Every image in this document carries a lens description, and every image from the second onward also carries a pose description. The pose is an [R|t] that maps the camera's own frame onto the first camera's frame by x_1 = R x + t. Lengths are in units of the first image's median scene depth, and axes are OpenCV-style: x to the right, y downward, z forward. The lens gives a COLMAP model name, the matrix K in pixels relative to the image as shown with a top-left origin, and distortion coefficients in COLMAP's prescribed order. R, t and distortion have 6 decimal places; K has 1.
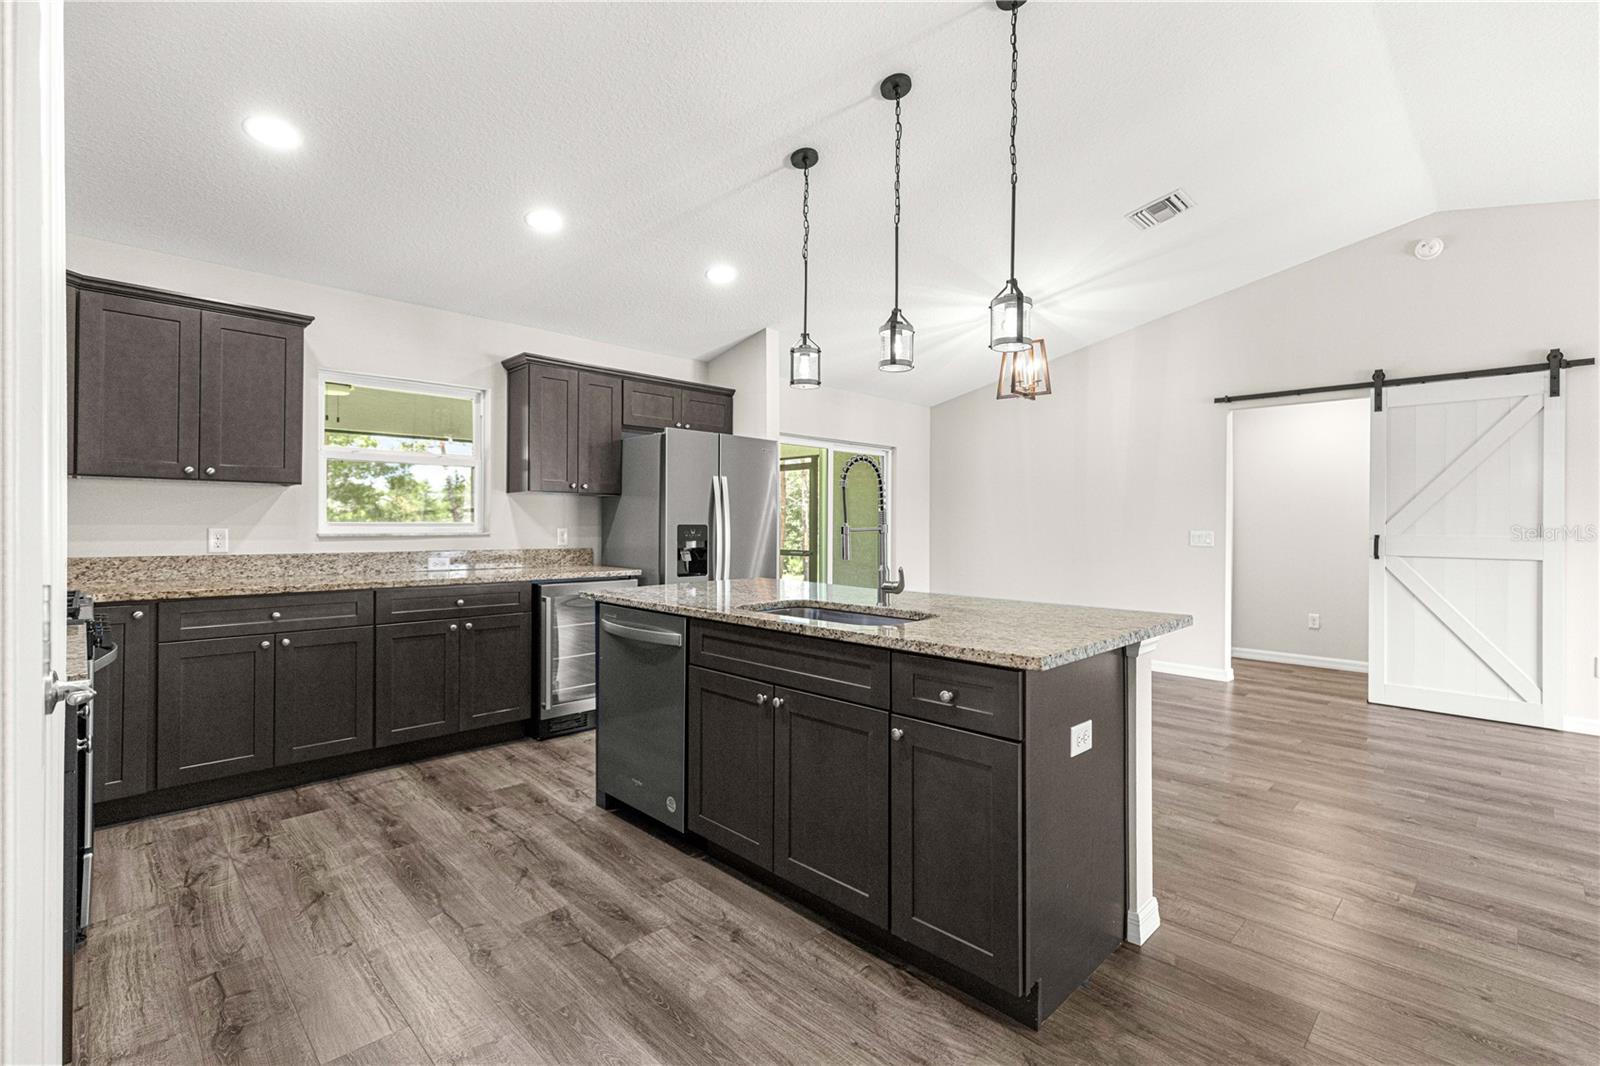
lens RADIAL K [[719.5, 0, 815.7], [0, 719.5, 522.6], [0, 0, 1]] dist [0.012546, -0.002099]
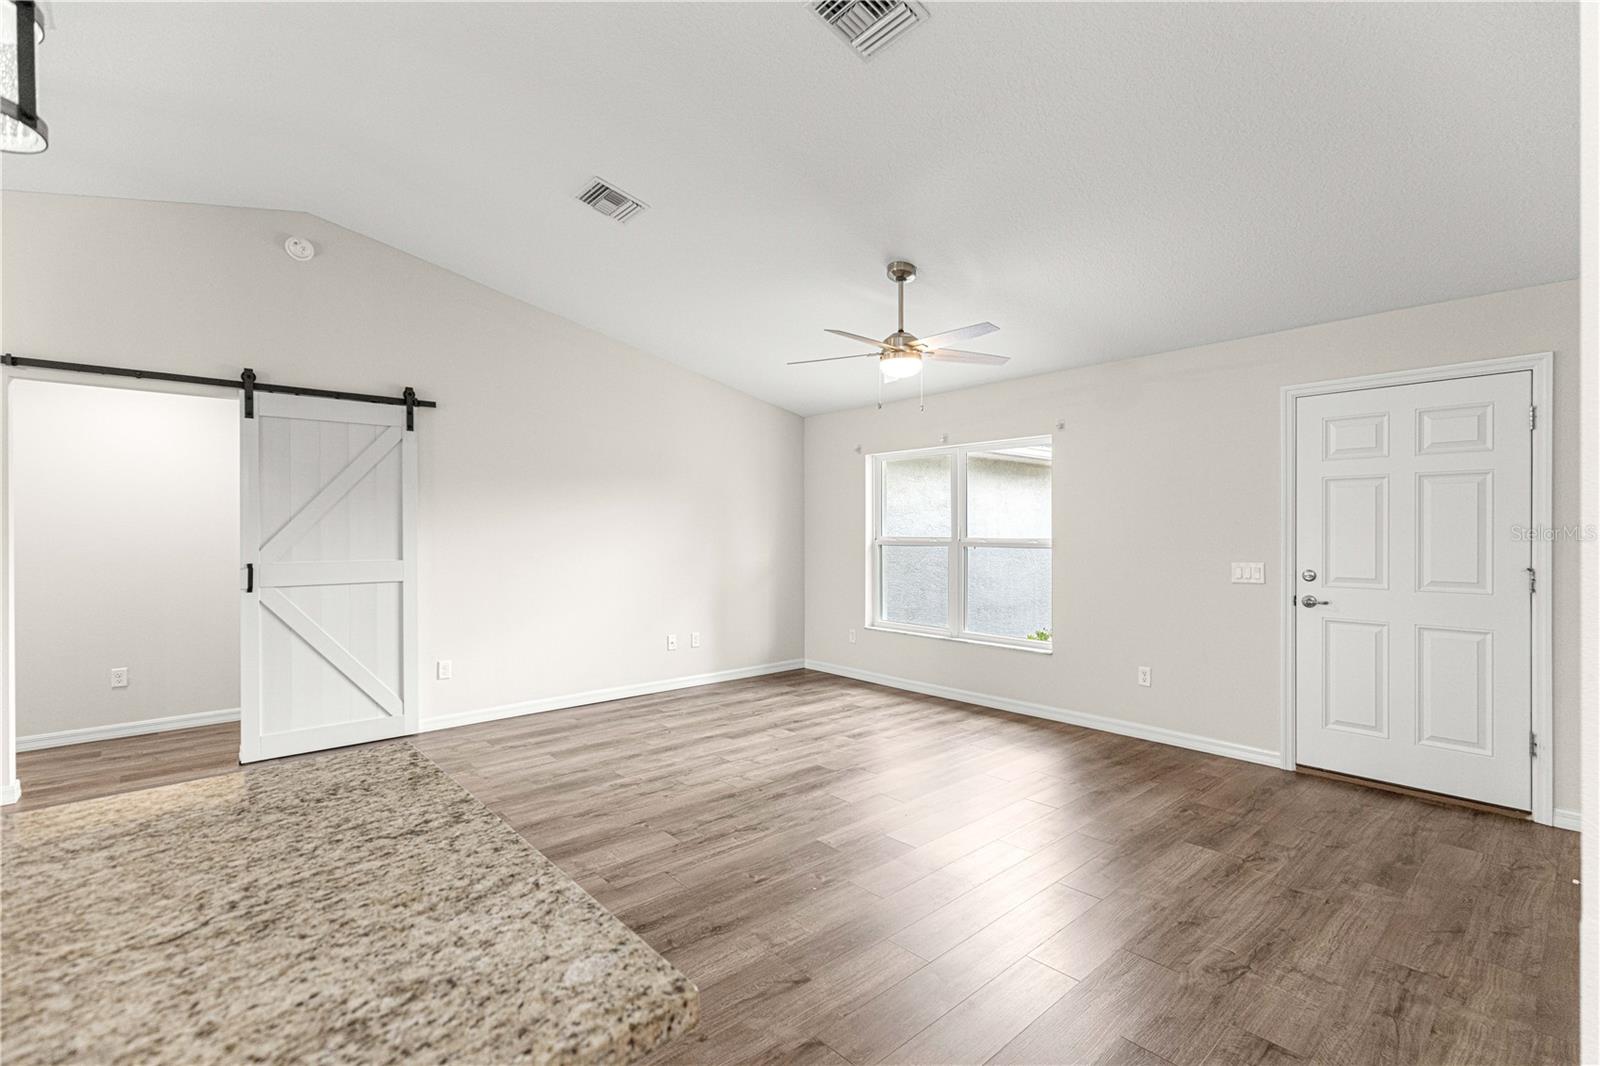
lens RADIAL K [[719.5, 0, 802.3], [0, 719.5, 534.1], [0, 0, 1]] dist [0.012546, -0.002099]
pose [[0.066732, -0.010721, 0.997713, -0.038717], [0.003006, 0.999940, 0.010544, -0.034651], [-0.997766, 0.002296, 0.066760, 0.421827]]
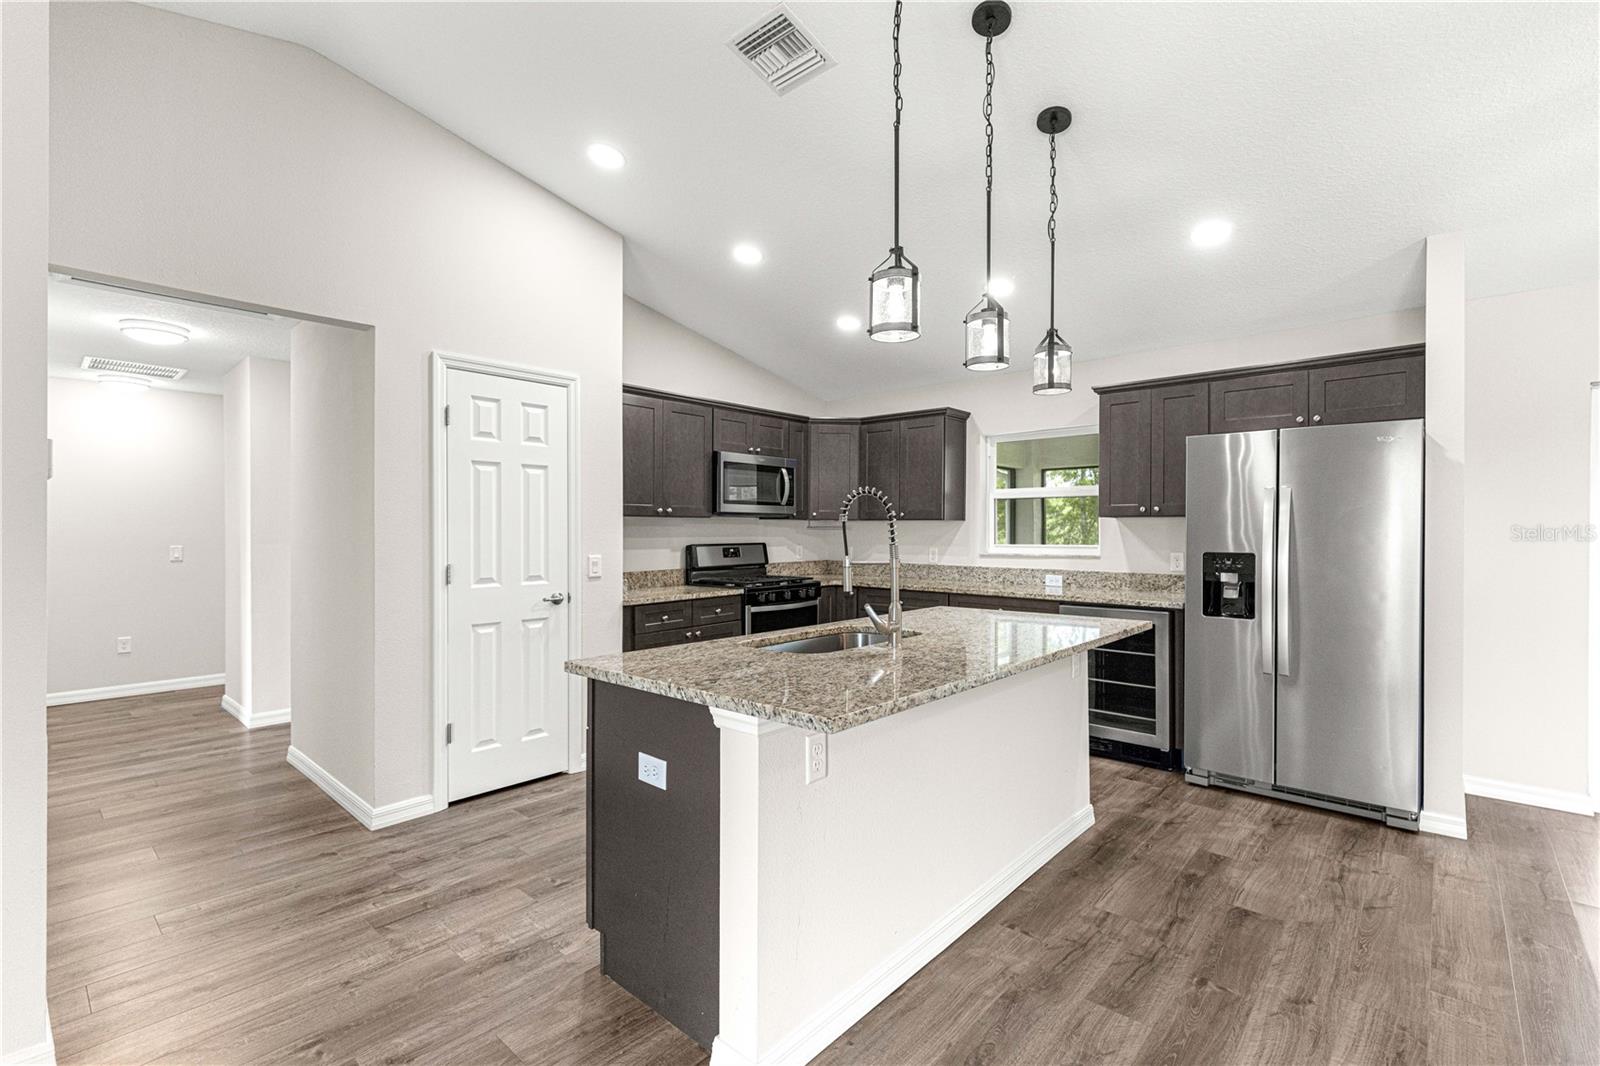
lens RADIAL K [[719.5, 0, 803.0], [0, 719.5, 529.4], [0, 0, 1]] dist [0.012546, -0.002099]
pose [[0.048769, -0.008173, -0.998777, 0.771237], [-0.000161, 0.999966, -0.008190, -0.020570], [0.998810, 0.000560, 0.048767, 0.634146]]
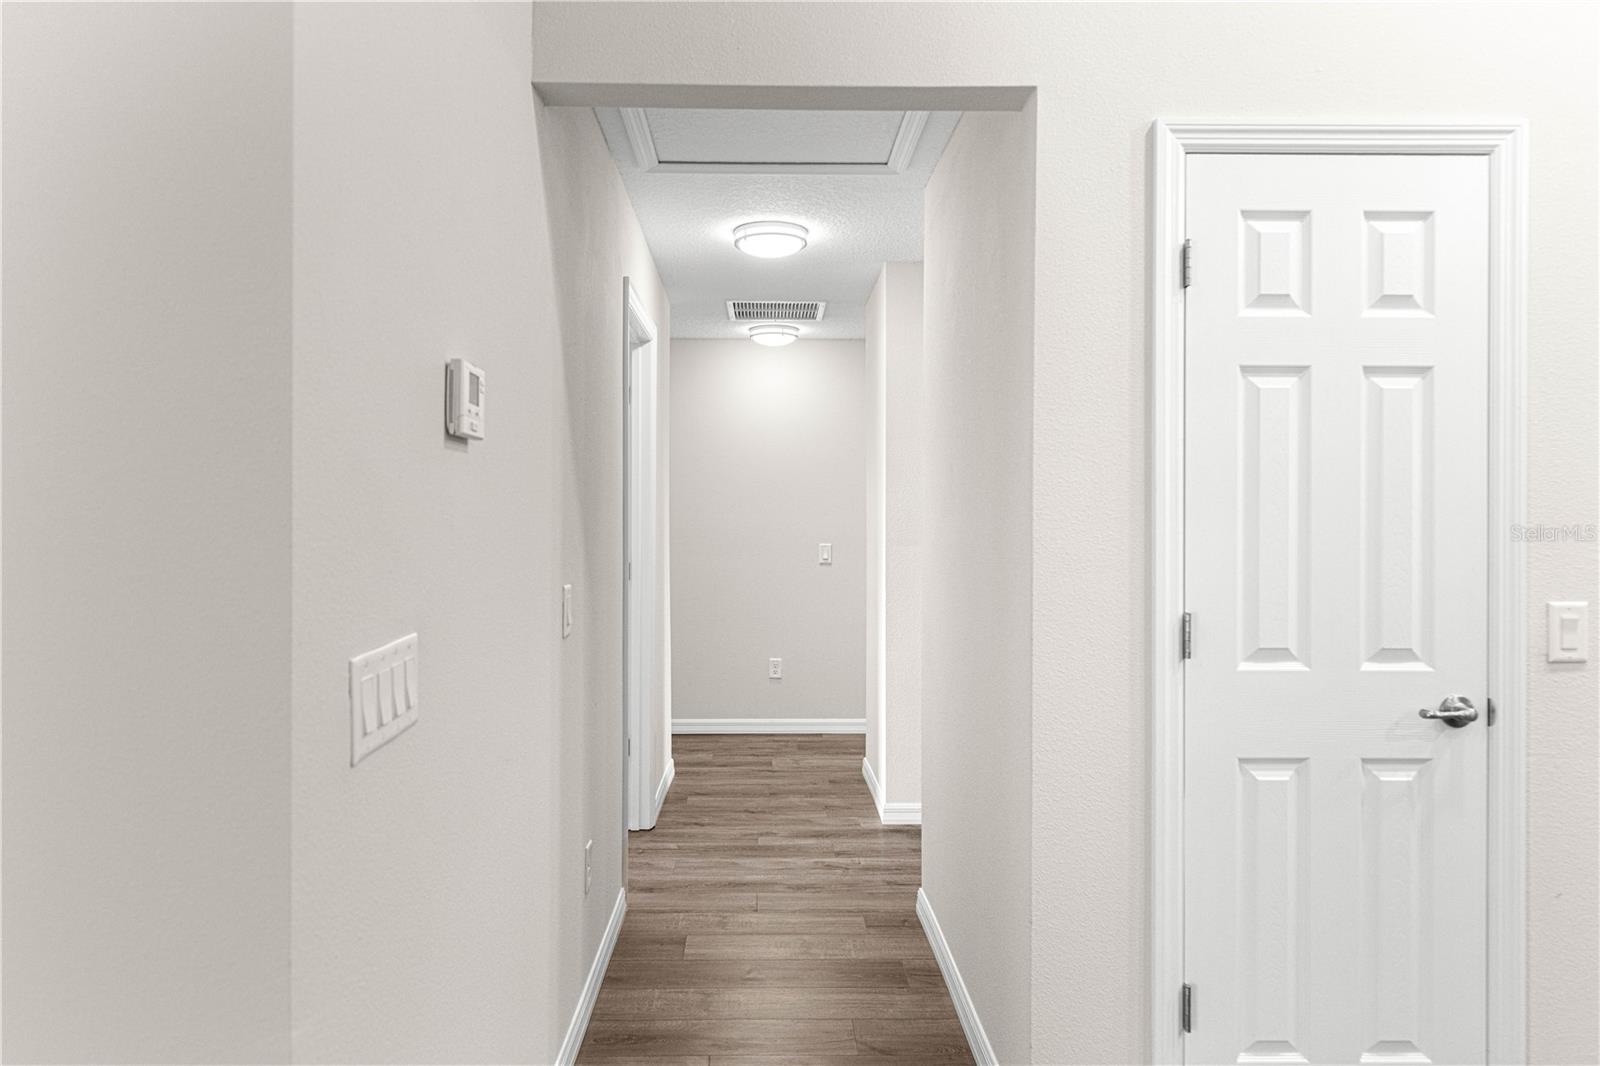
lens RADIAL K [[973.5, 0, 785.5], [0, 973.5, 523.9], [0, 0, 1]] dist [0.002519, 0.001263]
pose [[-0.697146, -0.005768, -0.716906, 0.342037], [-0.008960, 0.999960, 0.000667, -0.030607], [0.716873, 0.006888, -0.697170, 0.430753]]
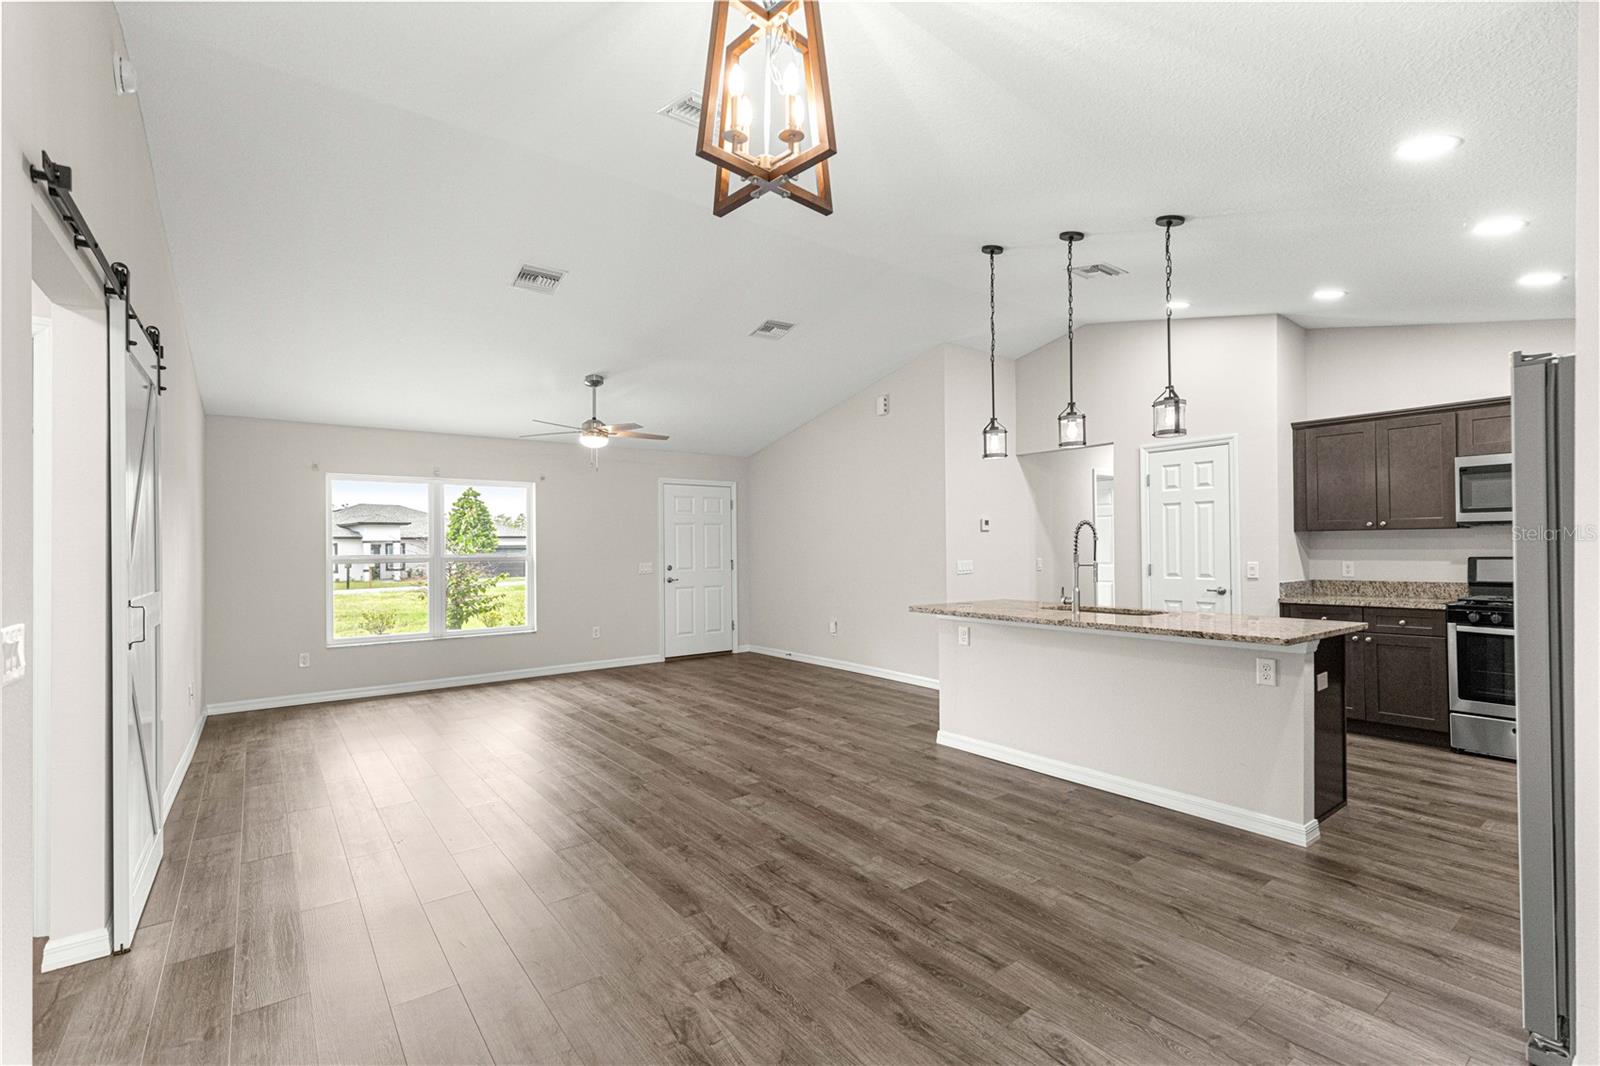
lens RADIAL K [[719.5, 0, 806.0], [0, 719.5, 535.8], [0, 0, 1]] dist [0.012546, -0.002099]
pose [[-0.990160, 0.005462, 0.139833, 0.350830], [0.003498, 0.999892, -0.014285, -0.026738], [-0.139896, -0.013656, -0.990072, 2.022862]]
